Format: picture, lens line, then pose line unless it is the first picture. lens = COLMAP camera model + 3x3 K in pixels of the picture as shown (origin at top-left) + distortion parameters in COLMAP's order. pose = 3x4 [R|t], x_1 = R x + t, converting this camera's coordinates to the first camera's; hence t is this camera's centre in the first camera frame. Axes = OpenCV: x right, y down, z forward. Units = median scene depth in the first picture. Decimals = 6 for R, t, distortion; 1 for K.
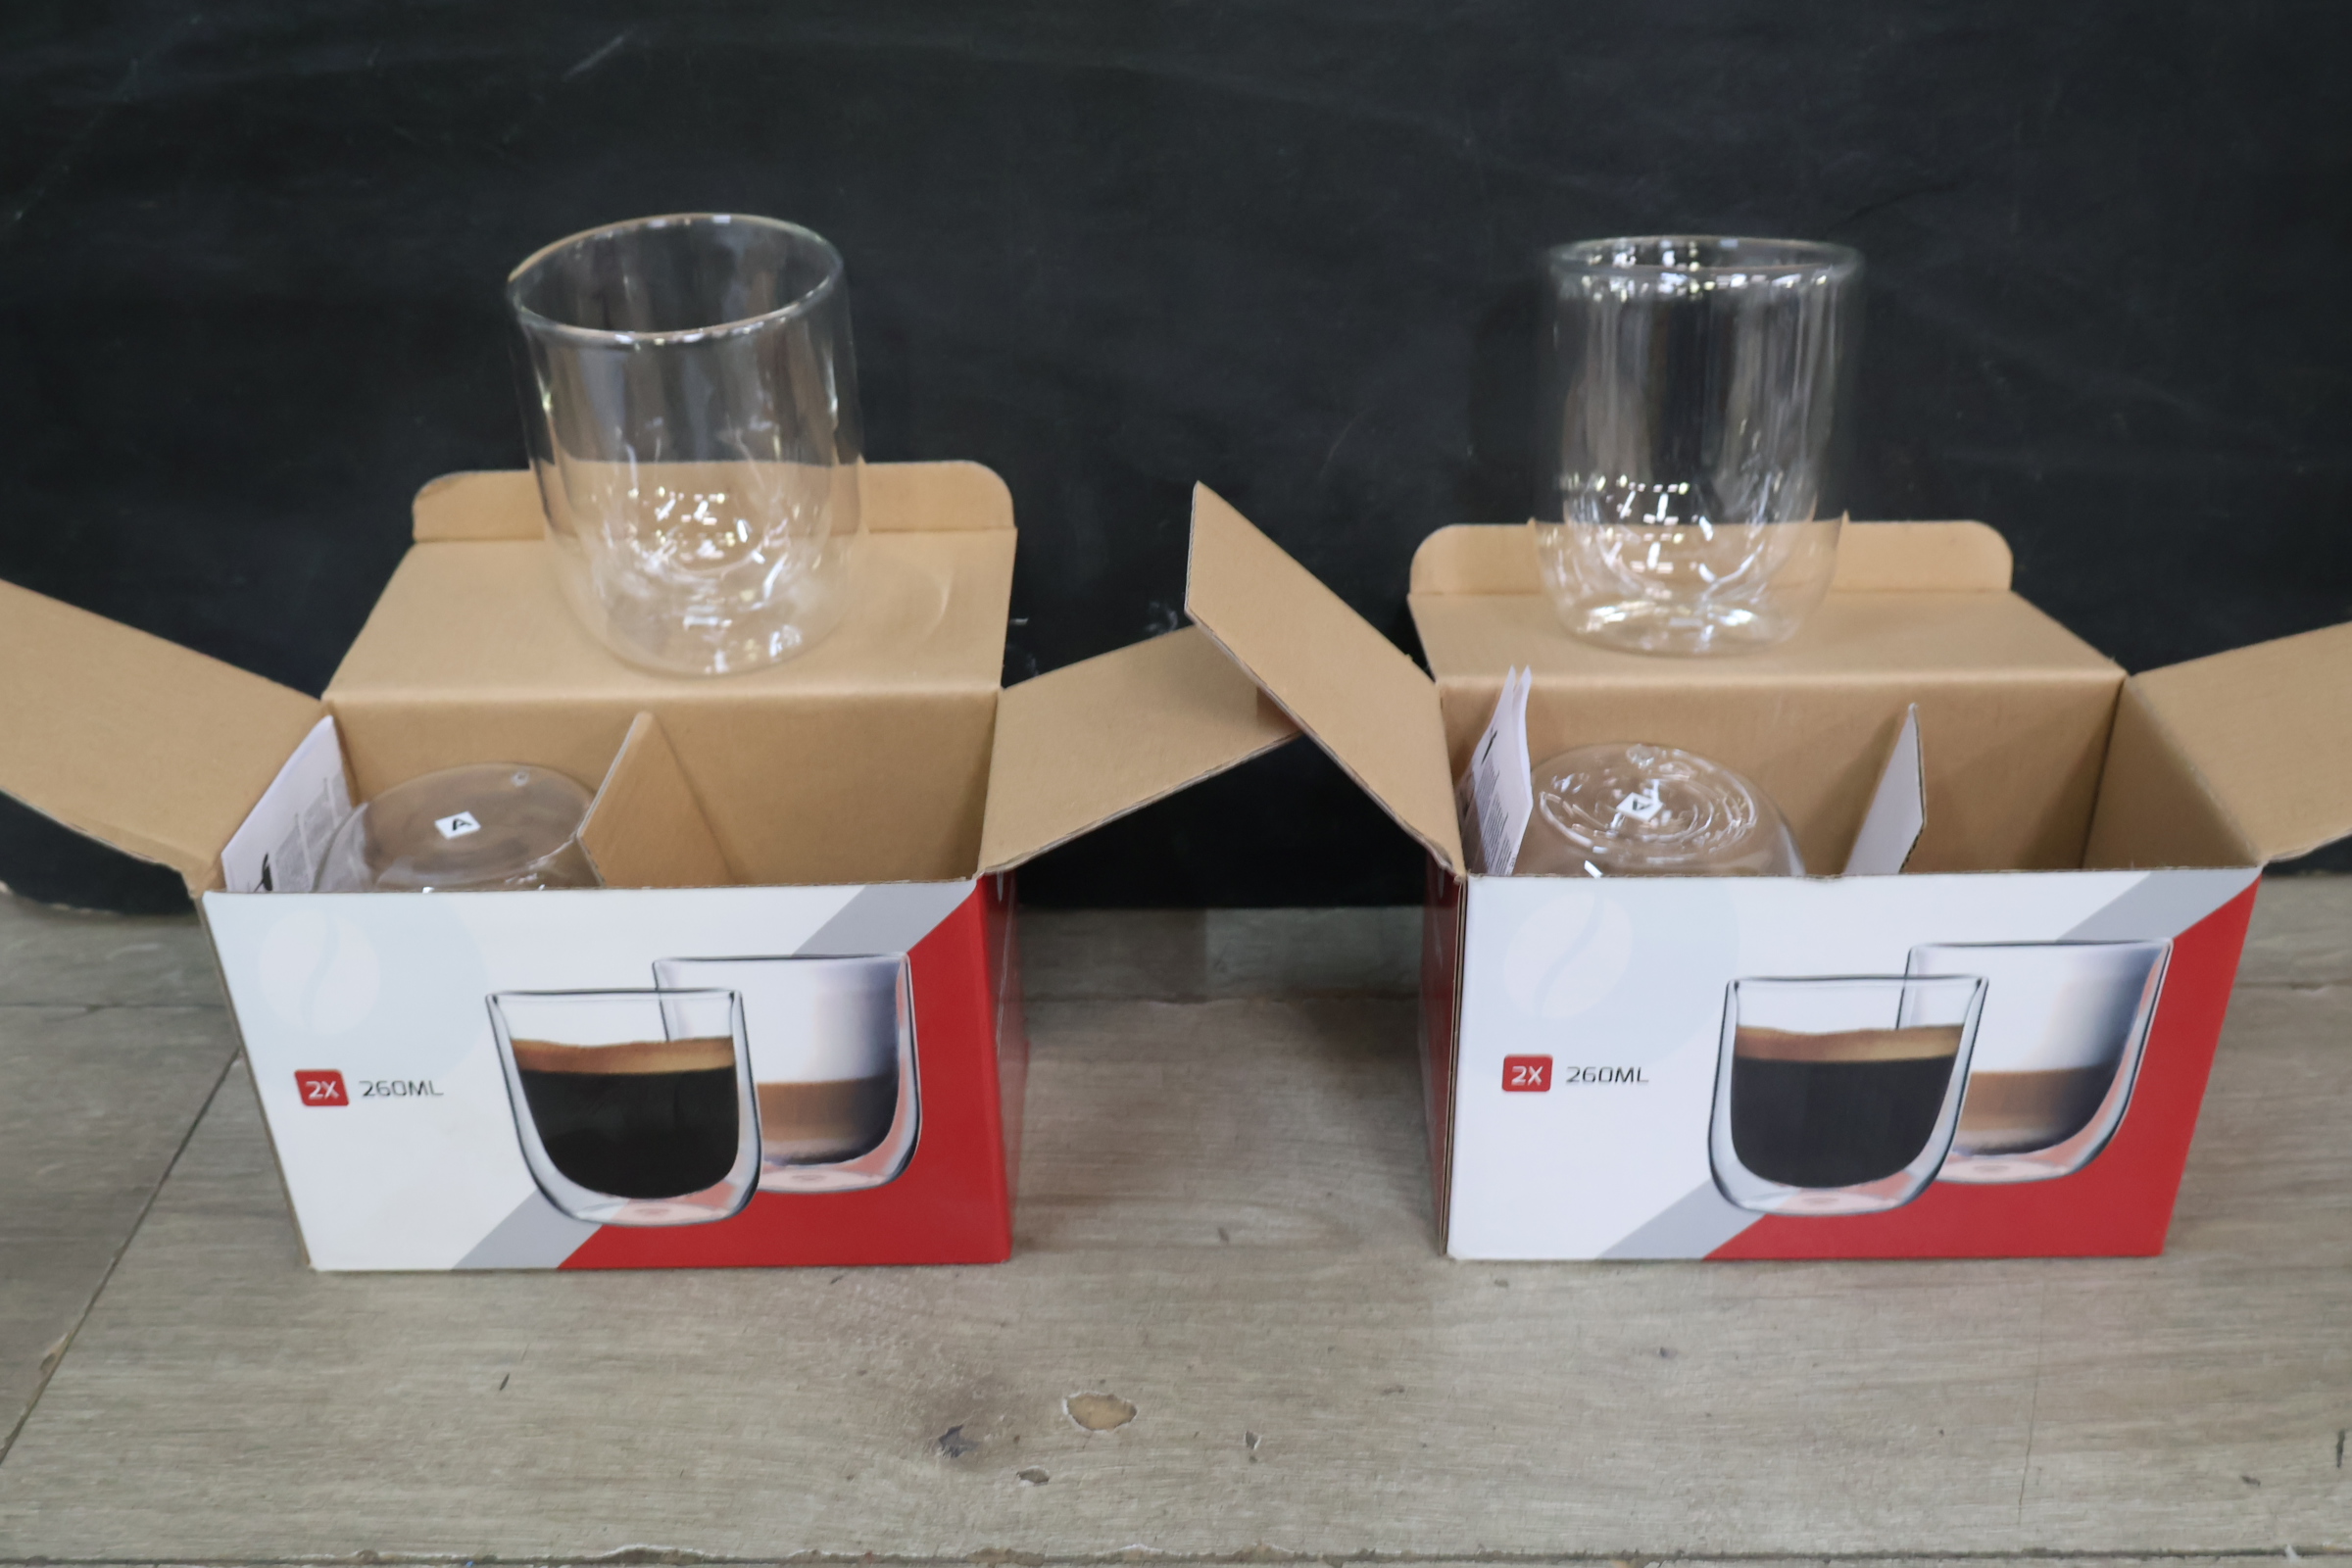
lens RADIAL K [[2328.9, 0, 1176.4], [0, 2328.9, 776.1], [0, 0, 1]] dist [0.004846, 0.003735]
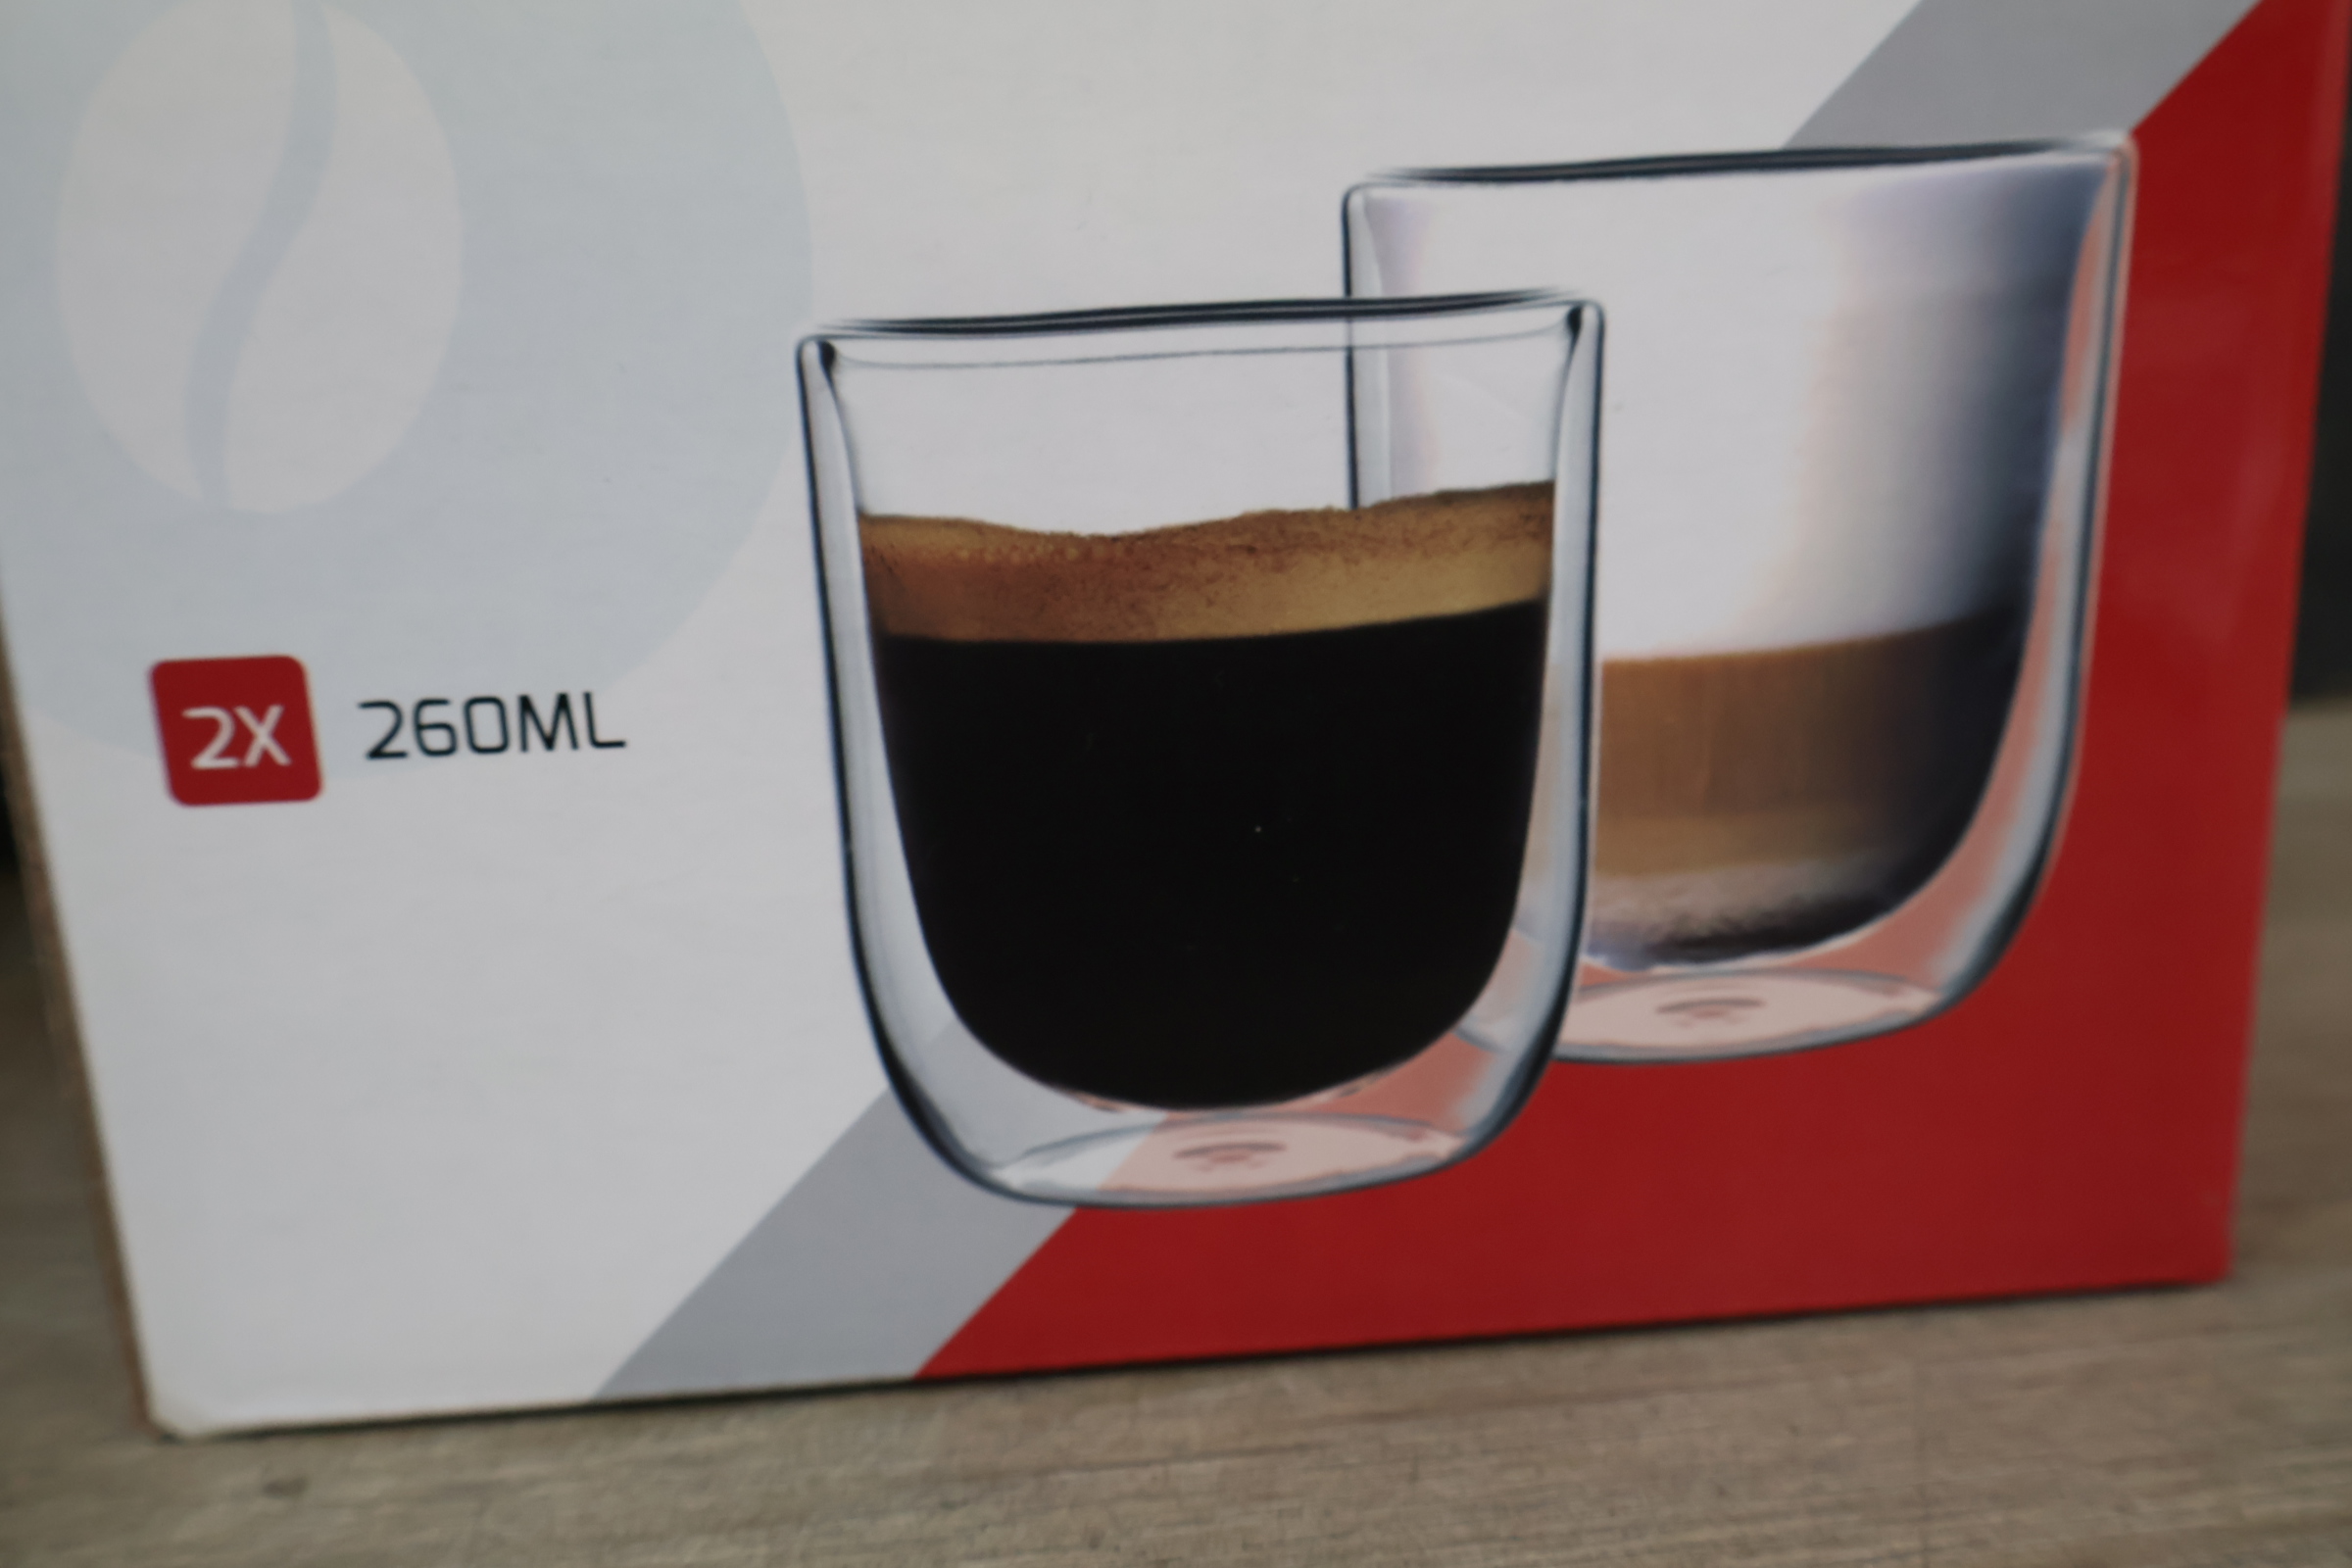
lens RADIAL K [[2328.9, 0, 1176.4], [0, 2328.9, 776.1], [0, 0, 1]] dist [0.004846, 0.003735]
pose [[0.996424, -0.039003, 0.074953, -0.258000], [0.056579, 0.966837, -0.249047, 0.219440], [-0.062753, 0.252398, 0.965587, 0.674366]]
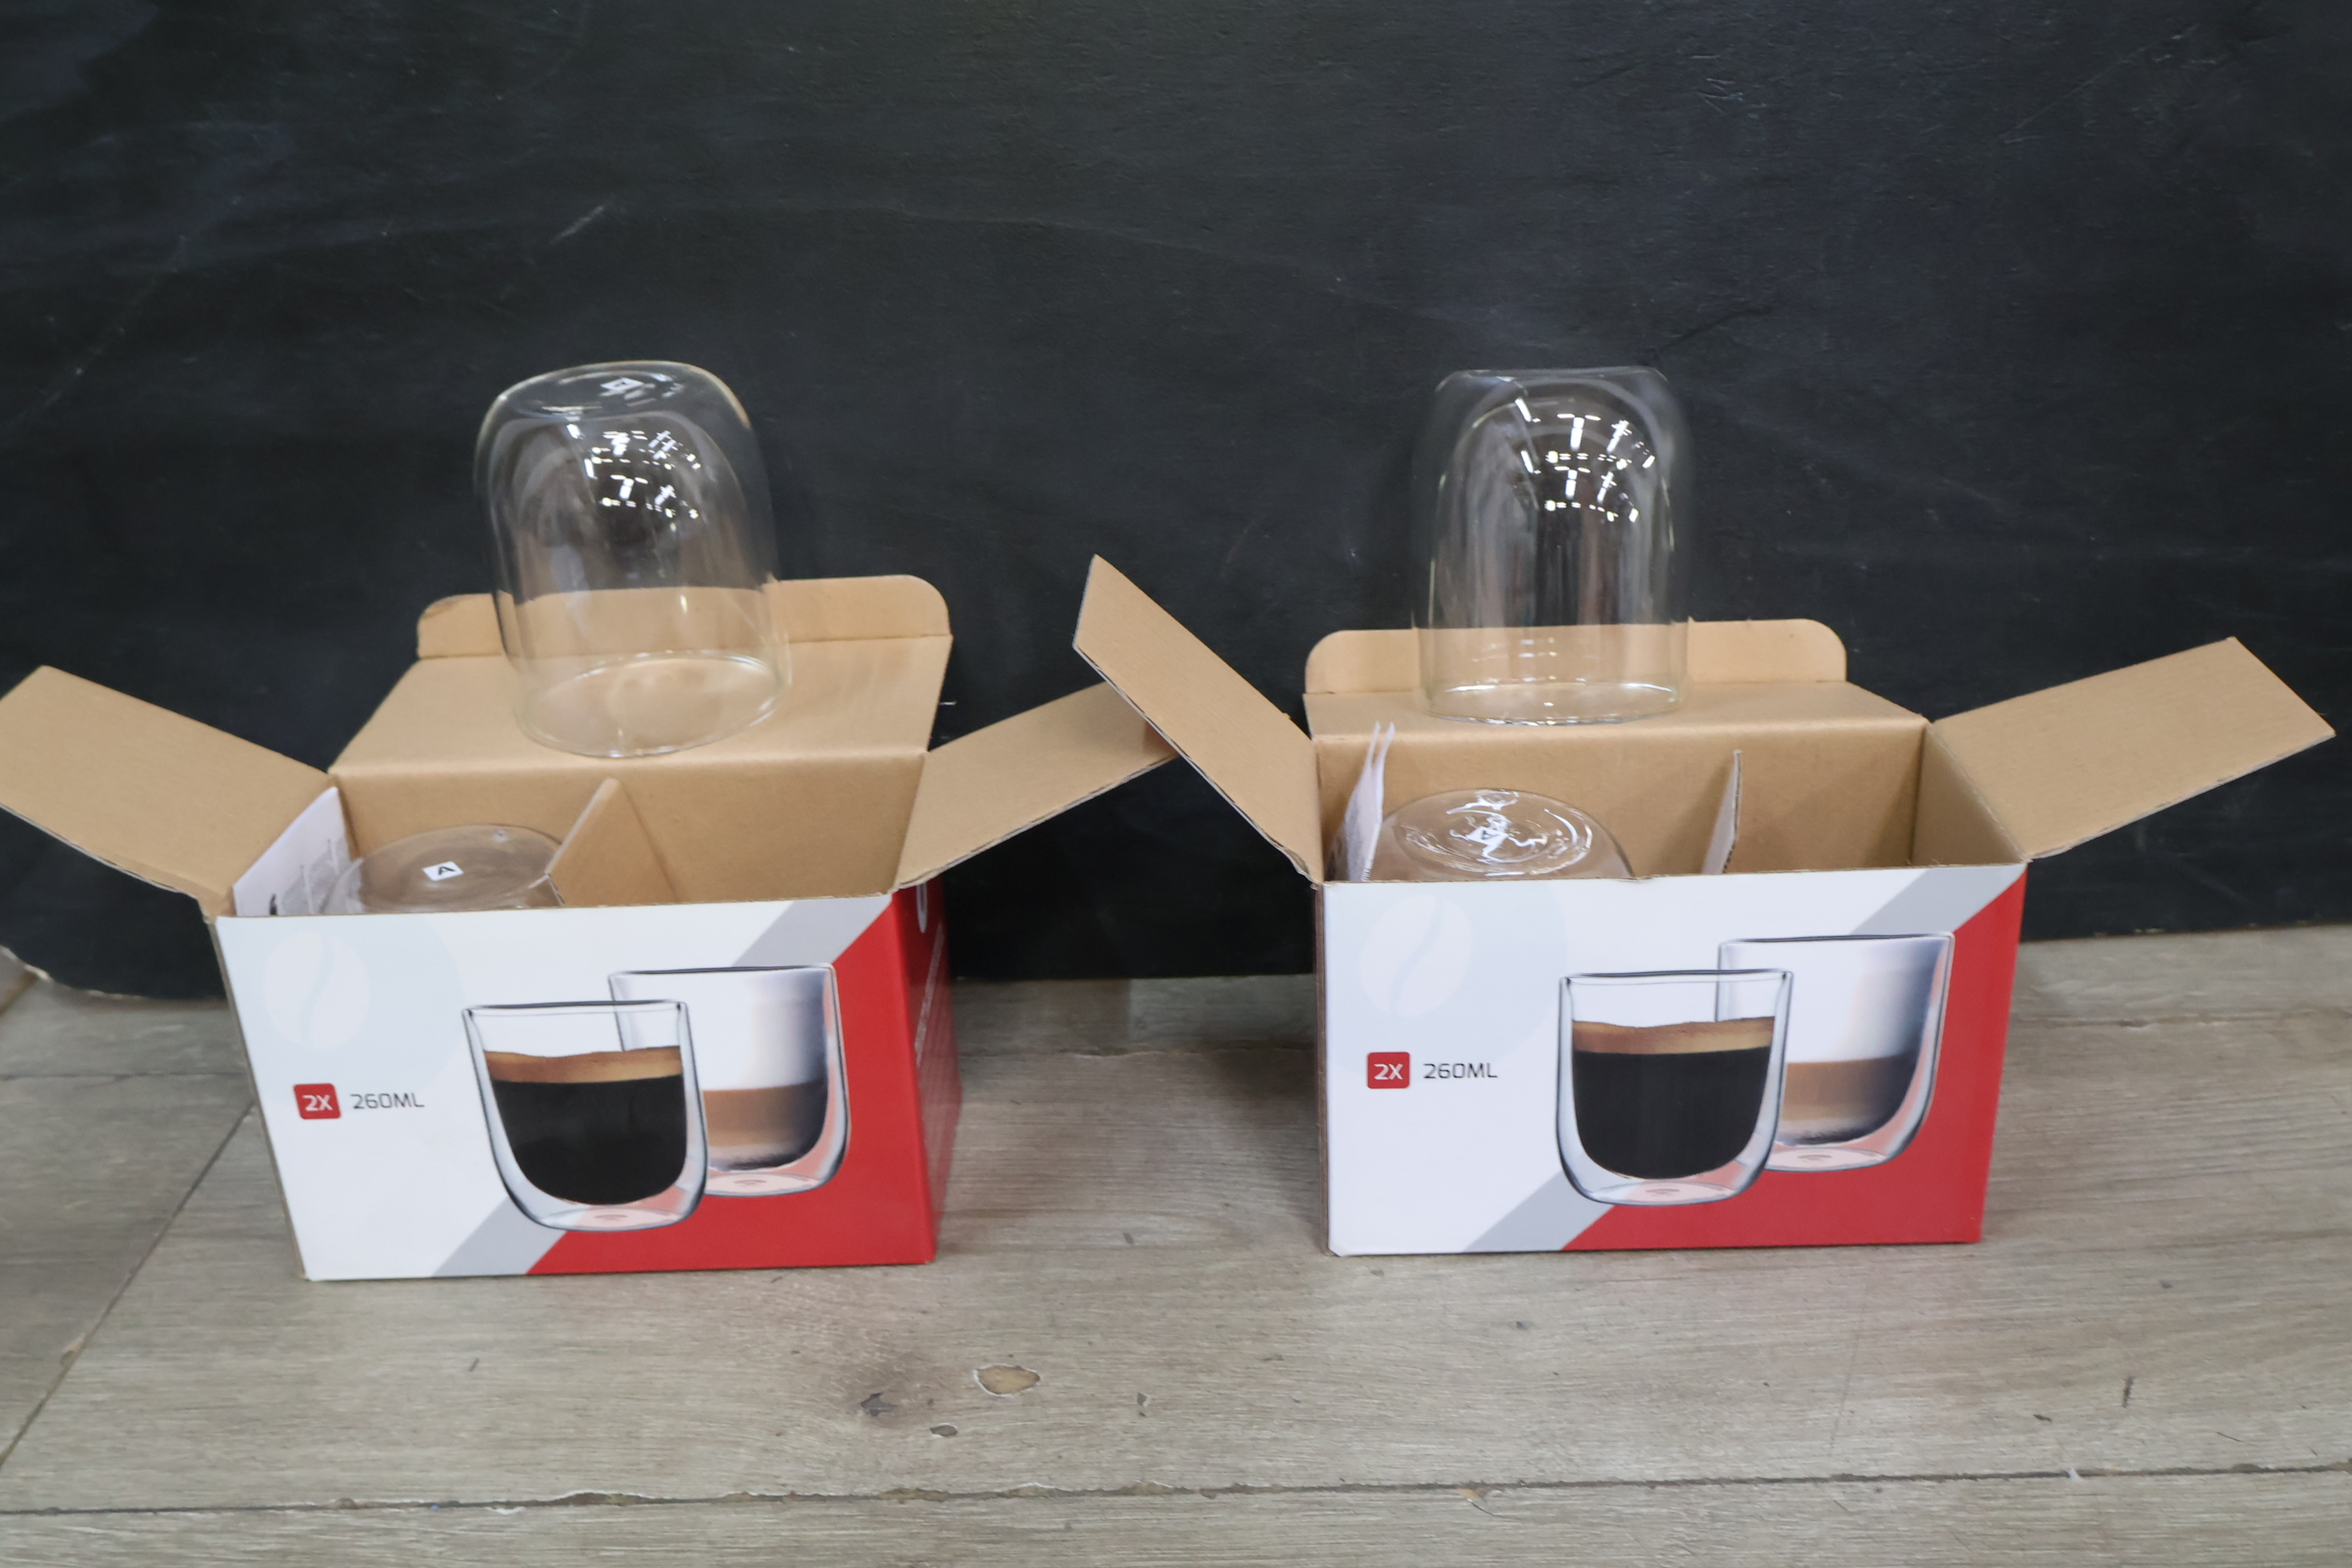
lens RADIAL K [[2325.7, 0, 1172.5], [0, 2325.7, 804.6], [0, 0, 1]] dist [0.020720, -0.019640]
pose [[0.999692, -0.016114, -0.018897, 0.067753], [0.014120, 0.994760, -0.101257, 0.108648], [0.020430, 0.100959, 0.994681, -0.121957]]
